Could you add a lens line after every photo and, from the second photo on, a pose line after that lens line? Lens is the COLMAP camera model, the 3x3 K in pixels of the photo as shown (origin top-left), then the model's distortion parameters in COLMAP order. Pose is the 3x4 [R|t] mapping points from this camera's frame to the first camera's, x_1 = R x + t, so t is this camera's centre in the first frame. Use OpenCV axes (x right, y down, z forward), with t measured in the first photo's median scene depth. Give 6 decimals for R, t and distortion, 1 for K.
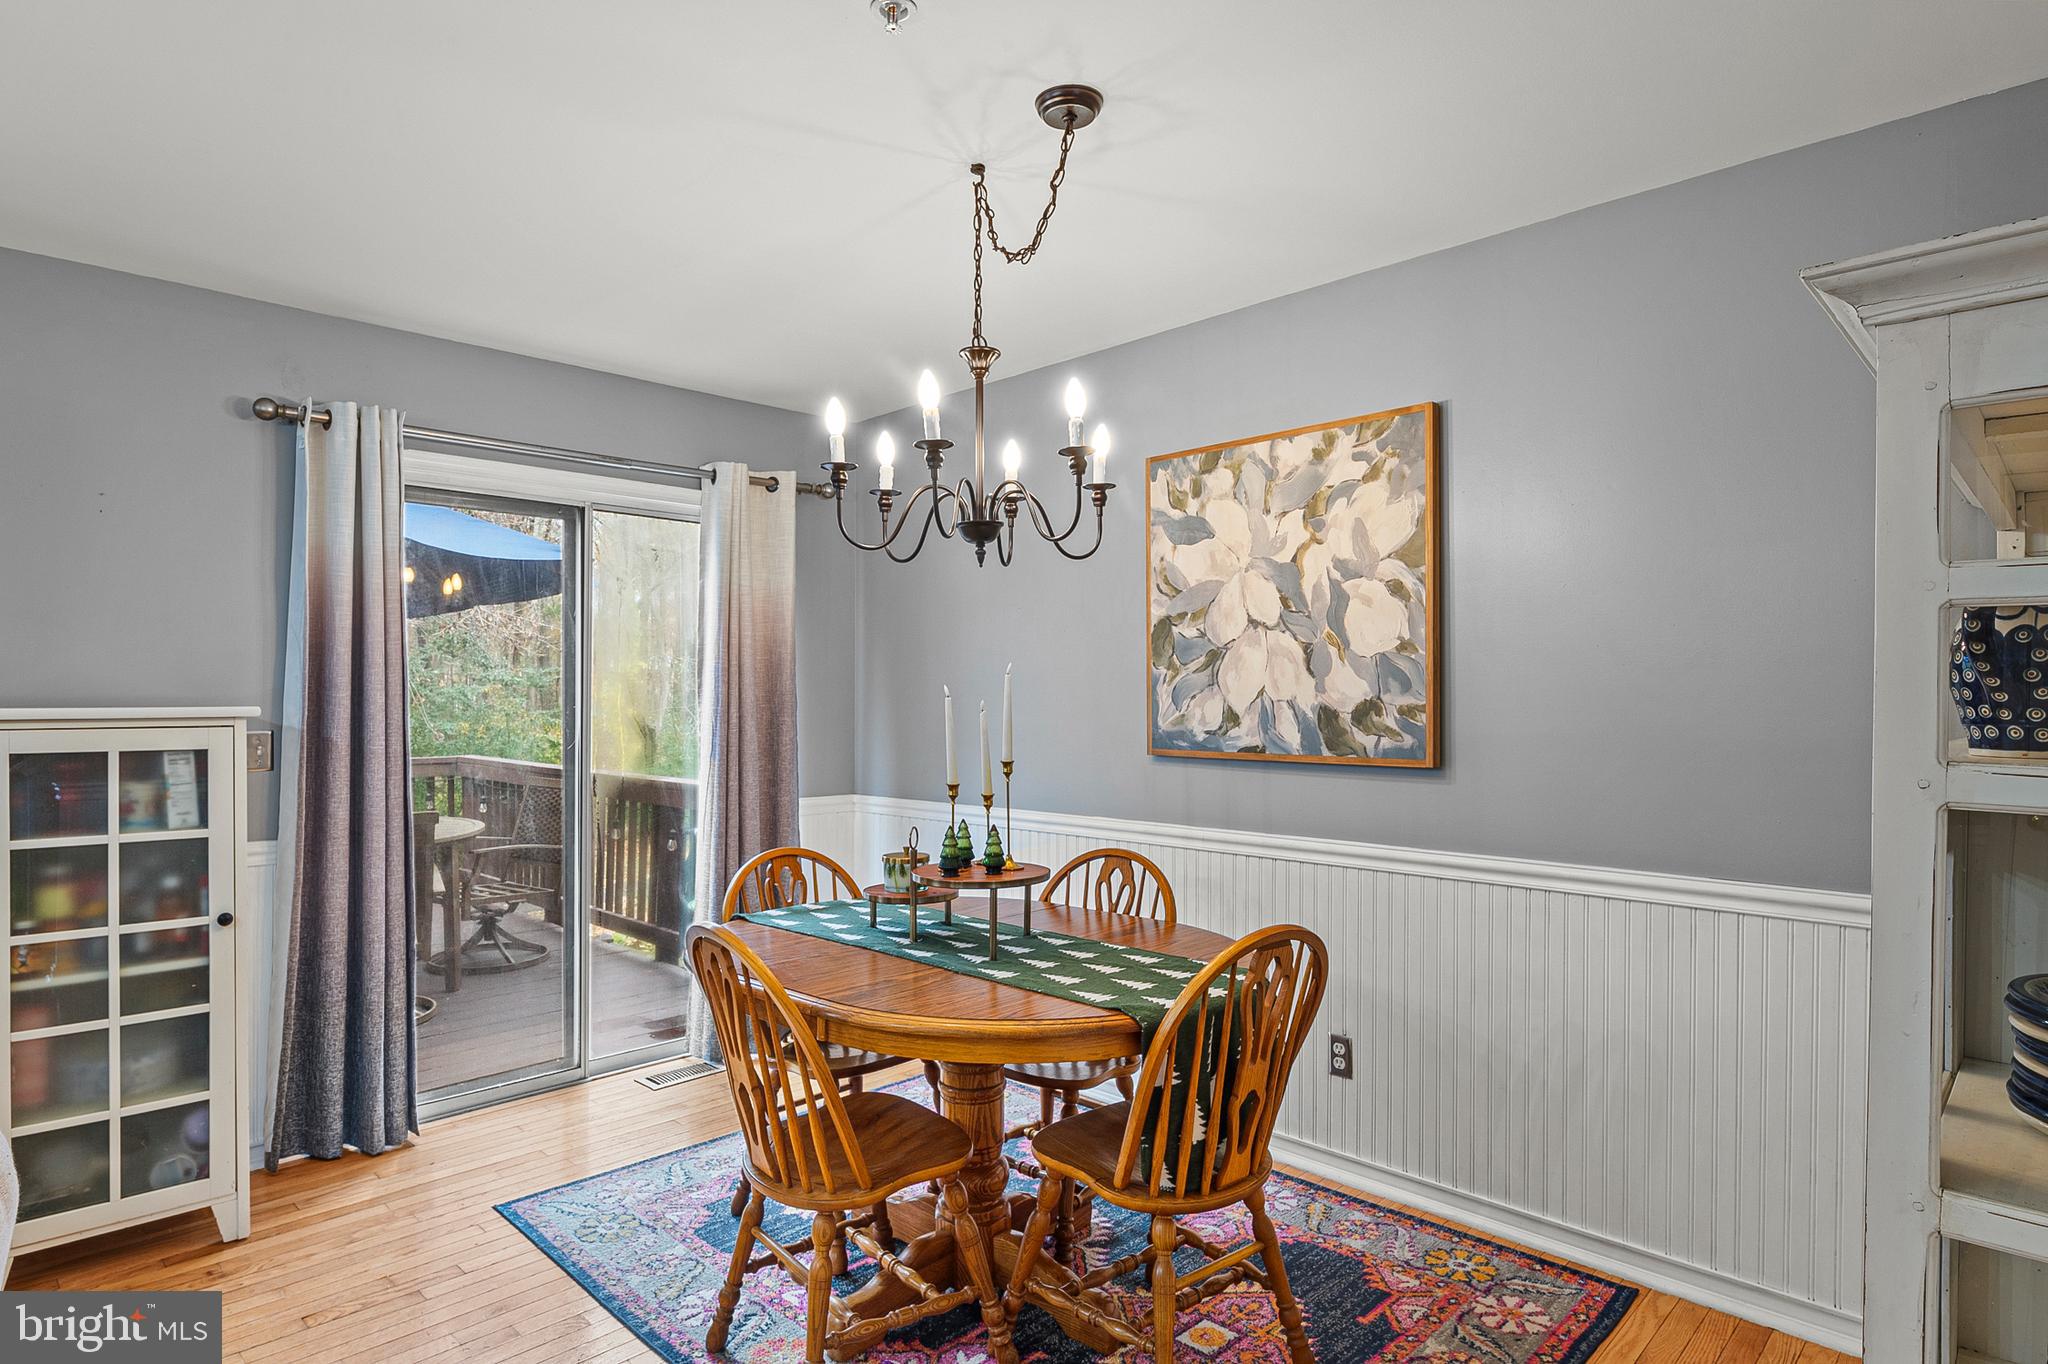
lens RADIAL K [[1109.8, 0, 1018.1], [0, 1109.8, 696.2], [0, 0, 1]] dist [-0.000185, -0.006754]
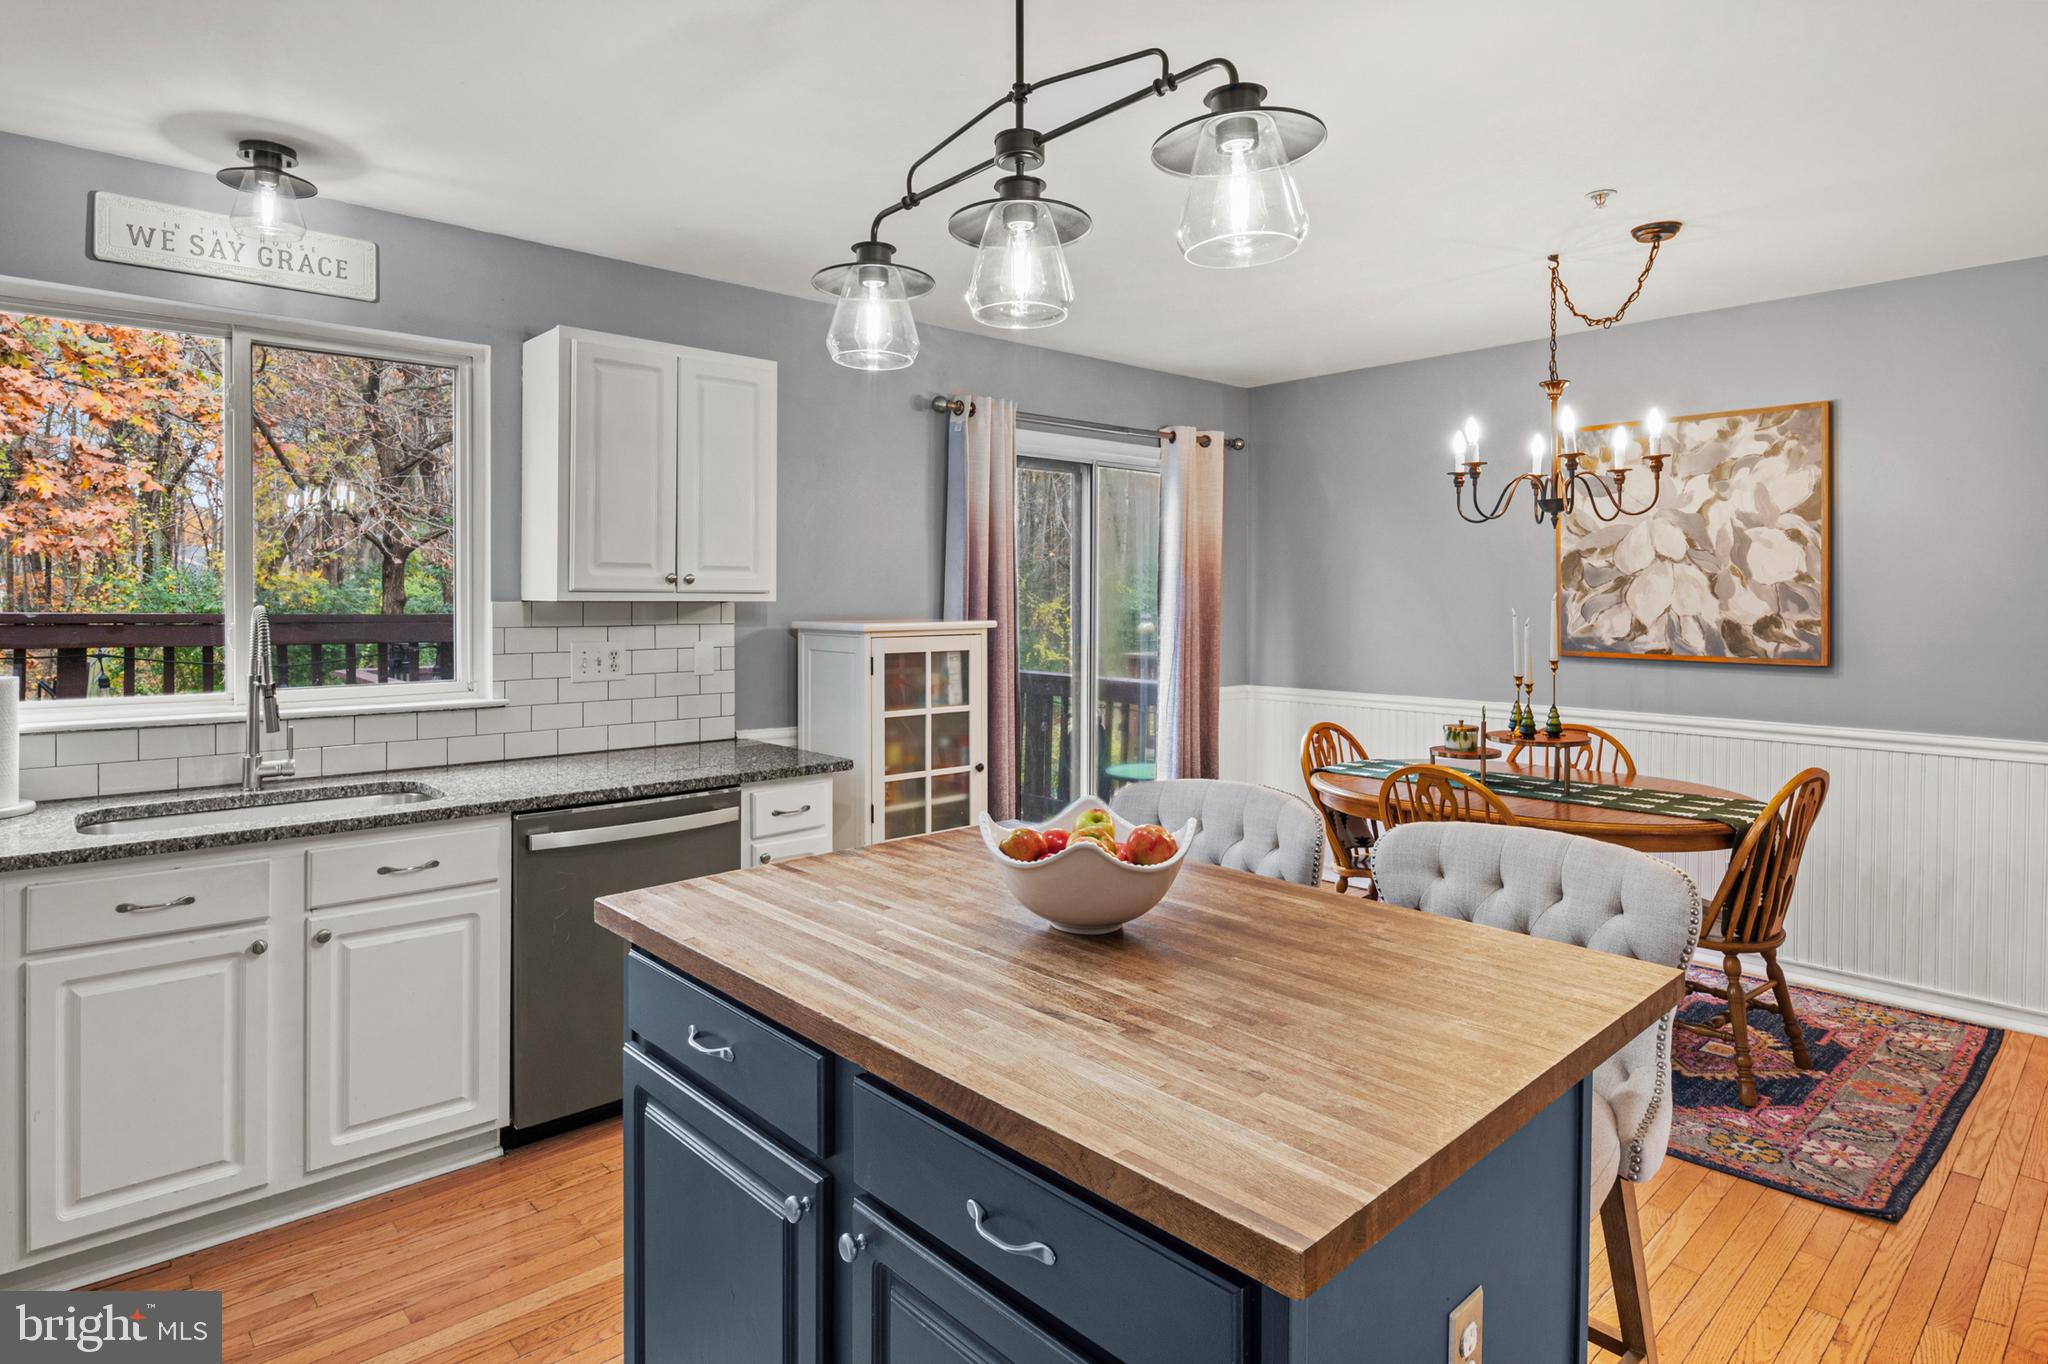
lens RADIAL K [[1109.8, 0, 1015.2], [0, 1109.8, 599.1], [0, 0, 1]] dist [-0.000185, -0.006754]
pose [[0.999041, 0.001126, -0.043765, -0.517950], [-0.000852, 0.999980, 0.006265, -0.023741], [0.043771, -0.006221, 0.999022, -0.380042]]
